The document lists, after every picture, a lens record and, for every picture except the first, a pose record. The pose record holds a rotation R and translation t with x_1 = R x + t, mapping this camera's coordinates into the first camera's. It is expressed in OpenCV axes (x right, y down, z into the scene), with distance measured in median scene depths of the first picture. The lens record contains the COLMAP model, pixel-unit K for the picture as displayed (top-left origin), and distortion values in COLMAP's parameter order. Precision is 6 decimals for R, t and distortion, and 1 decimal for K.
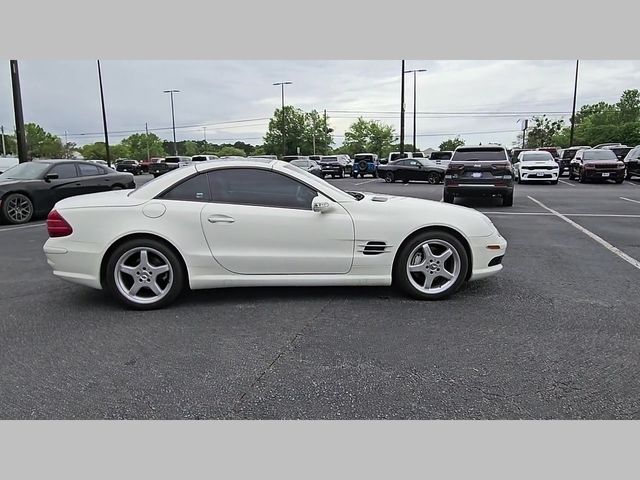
lens RADIAL K [[436.3, 0, 308.9], [0, 436.3, 239.6], [0, 0, 1]] dist [0.007786, -0.005172]
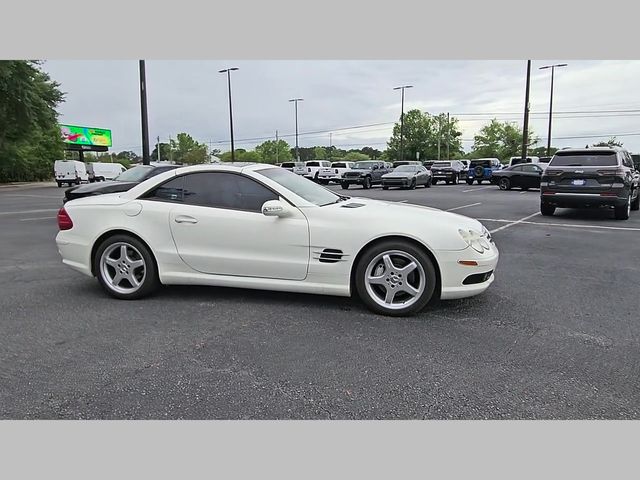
lens RADIAL K [[436.3, 0, 308.9], [0, 436.3, 239.6], [0, 0, 1]] dist [0.007786, -0.005172]
pose [[0.958845, 0.049067, -0.279659, 0.362084], [-0.052332, 0.998621, -0.004214, -0.009500], [0.279066, 0.018676, 0.960090, 0.062982]]
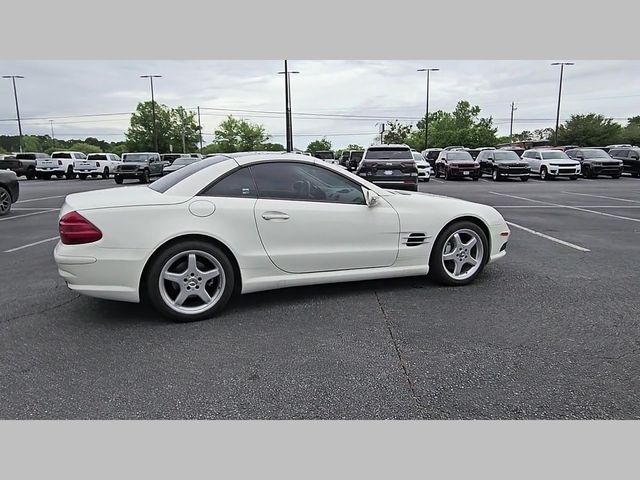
lens RADIAL K [[436.3, 0, 308.9], [0, 436.3, 239.6], [0, 0, 1]] dist [0.007786, -0.005172]
pose [[0.954745, -0.046132, 0.293827, -0.389149], [0.045635, 0.998922, 0.008550, -0.001128], [-0.293905, 0.005246, 0.955820, 0.079211]]
